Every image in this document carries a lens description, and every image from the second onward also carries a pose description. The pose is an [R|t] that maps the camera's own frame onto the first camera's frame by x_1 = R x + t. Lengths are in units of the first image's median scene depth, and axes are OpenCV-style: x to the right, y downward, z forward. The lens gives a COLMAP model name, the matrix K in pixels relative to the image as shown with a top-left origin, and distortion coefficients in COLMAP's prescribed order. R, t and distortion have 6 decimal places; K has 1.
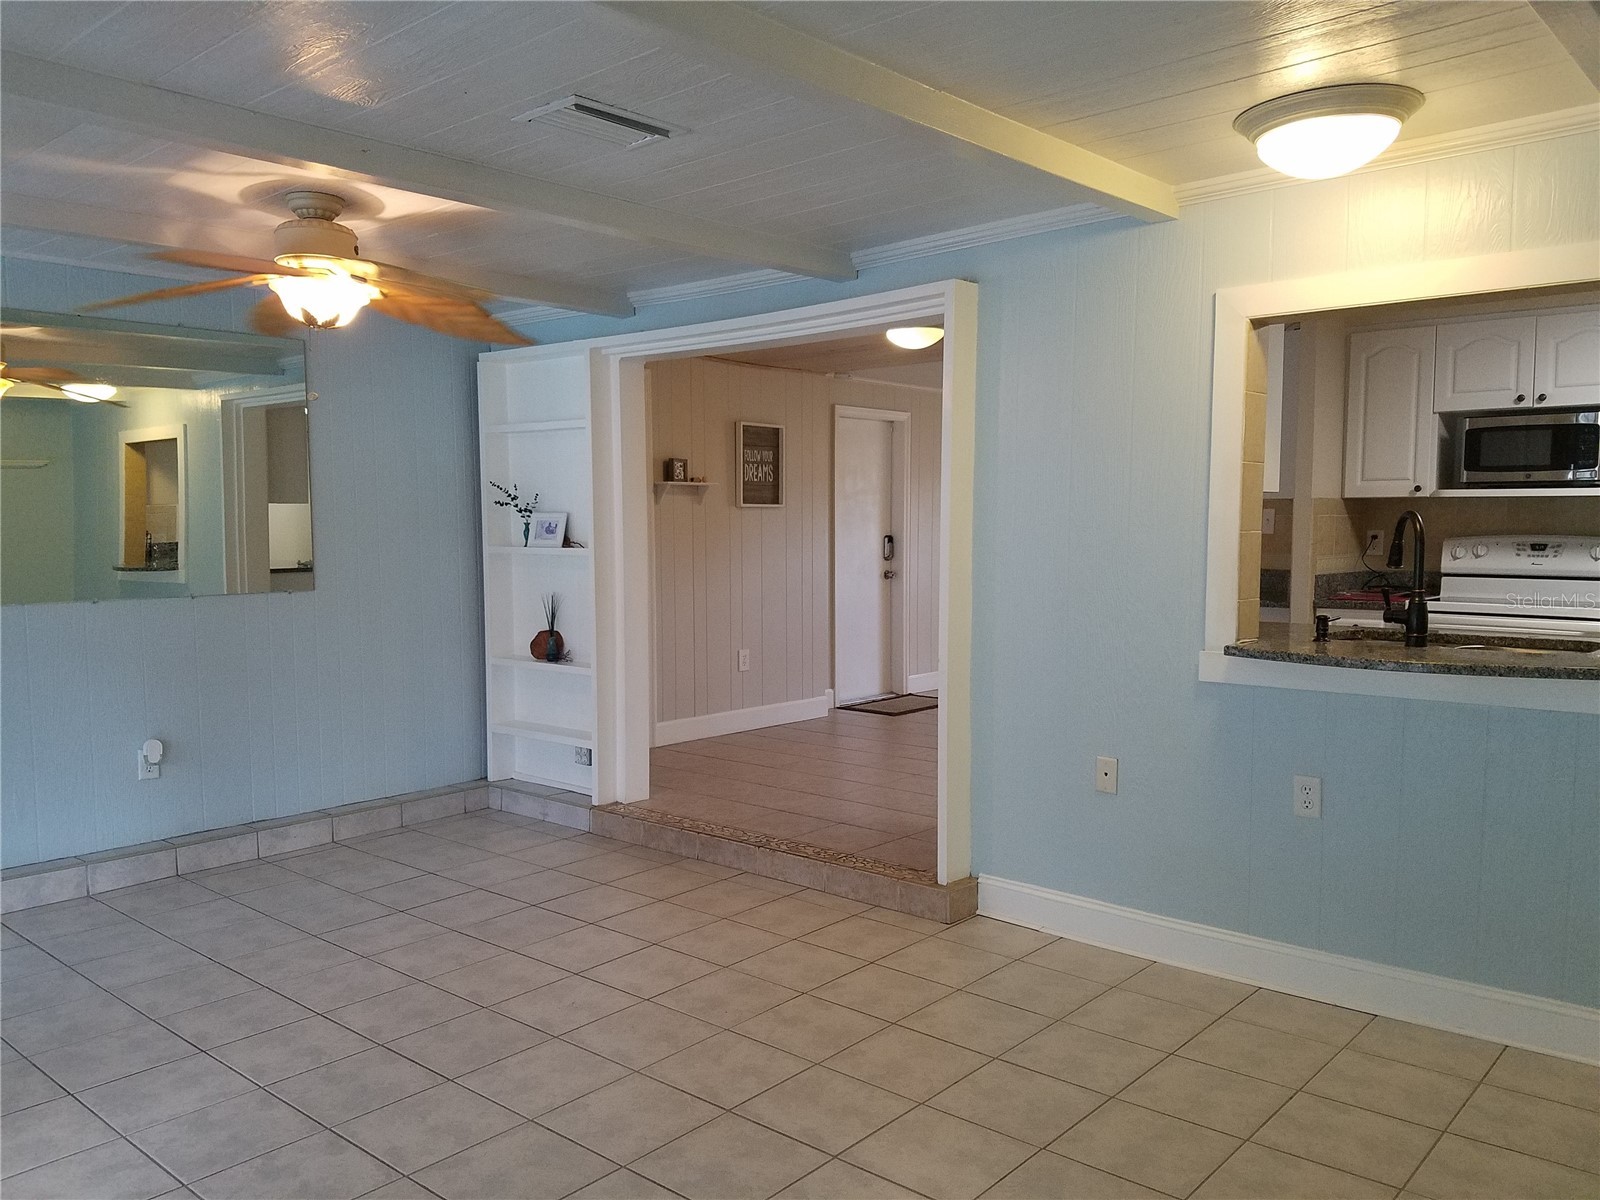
lens RADIAL K [[1251.0, 0, 797.9], [0, 1251.0, 630.6], [0, 0, 1]] dist [0.323687, -0.515006]
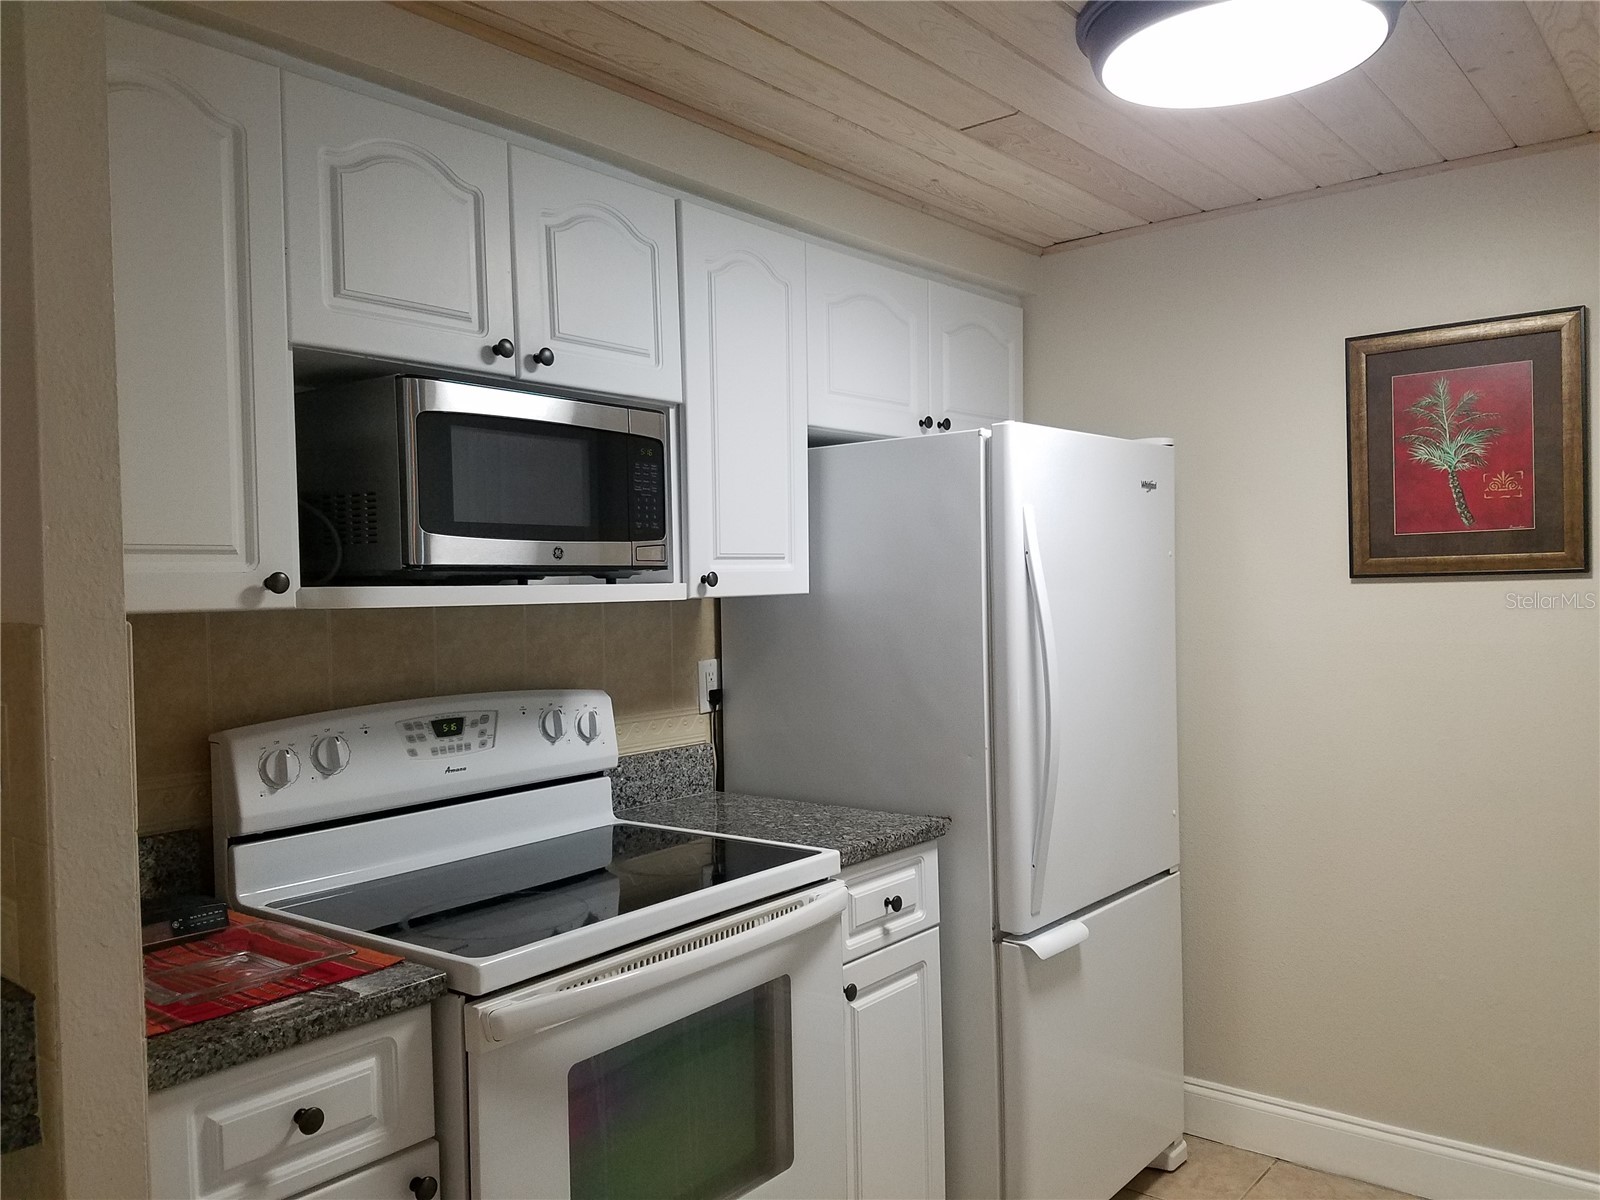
lens RADIAL K [[1251.0, 0, 797.9], [0, 1251.0, 630.6], [0, 0, 1]] dist [0.323687, -0.515006]
pose [[-0.042208, -0.033597, 0.998544, 0.163029], [0.114121, 0.992731, 0.038225, -0.096328], [-0.992570, 0.115568, -0.038067, 0.905542]]
